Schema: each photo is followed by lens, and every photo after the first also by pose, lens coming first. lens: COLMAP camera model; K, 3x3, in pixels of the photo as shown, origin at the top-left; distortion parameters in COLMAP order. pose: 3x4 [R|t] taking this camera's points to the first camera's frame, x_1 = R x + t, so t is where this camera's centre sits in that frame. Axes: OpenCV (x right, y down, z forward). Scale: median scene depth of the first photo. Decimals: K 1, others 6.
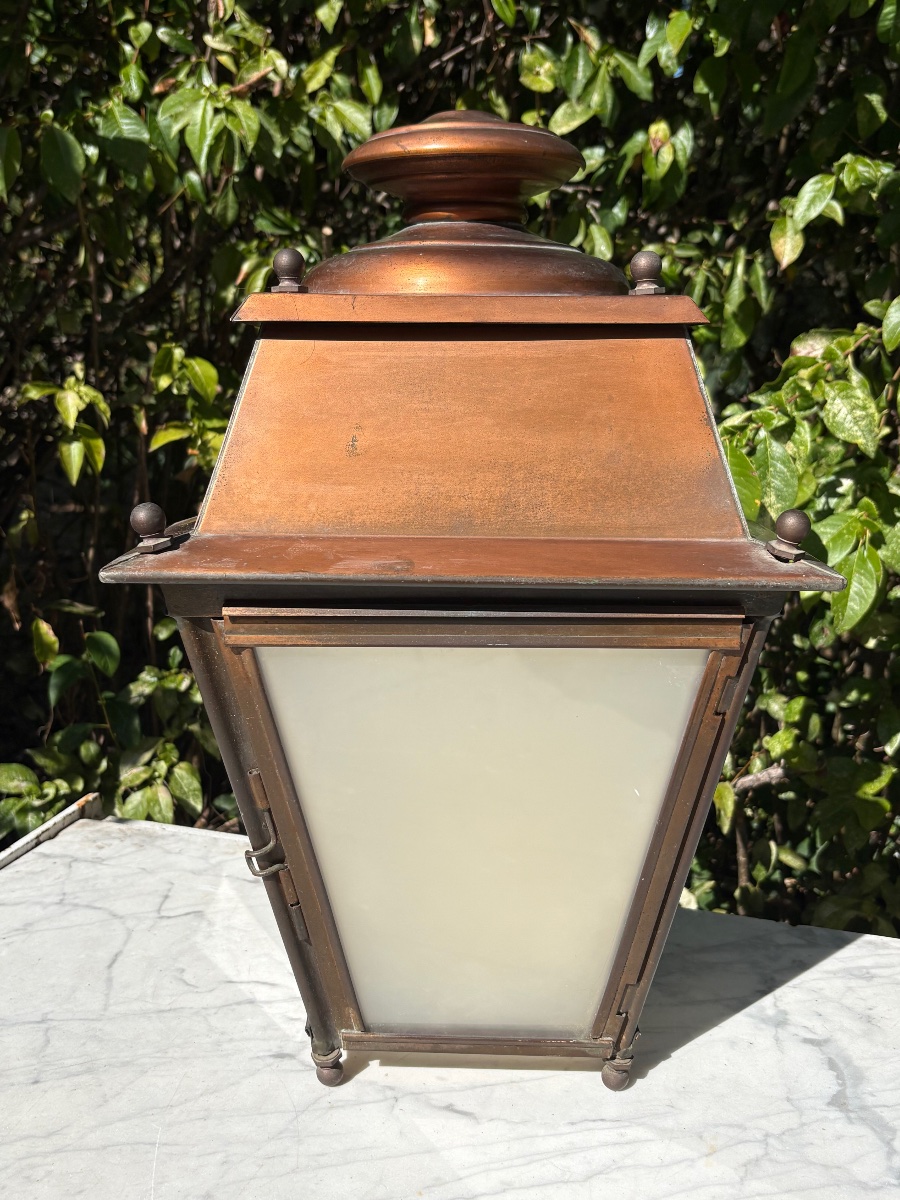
lens RADIAL K [[1273.7, 0, 450.0], [0, 1273.7, 600.0], [0, 0, 1]] dist [0.018599, -0.017654]
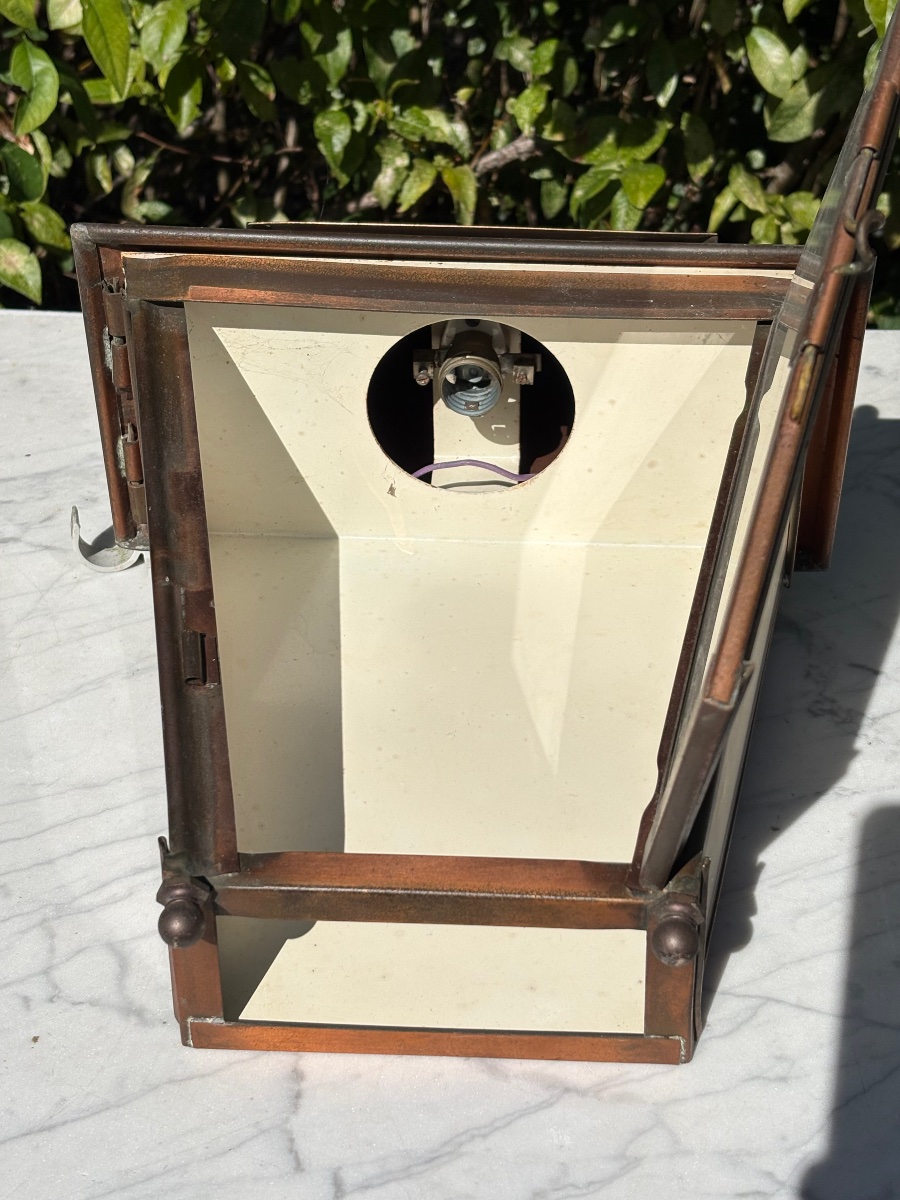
lens RADIAL K [[1921.0, 0, 450.0], [0, 1921.0, 600.0], [0, 0, 1]] dist [0.209194, -0.749375]
pose [[0.971878, -0.147866, 0.183274, -0.080715], [0.074891, 0.931951, 0.354766, -0.050726], [-0.223260, -0.331063, 0.916816, -0.284742]]
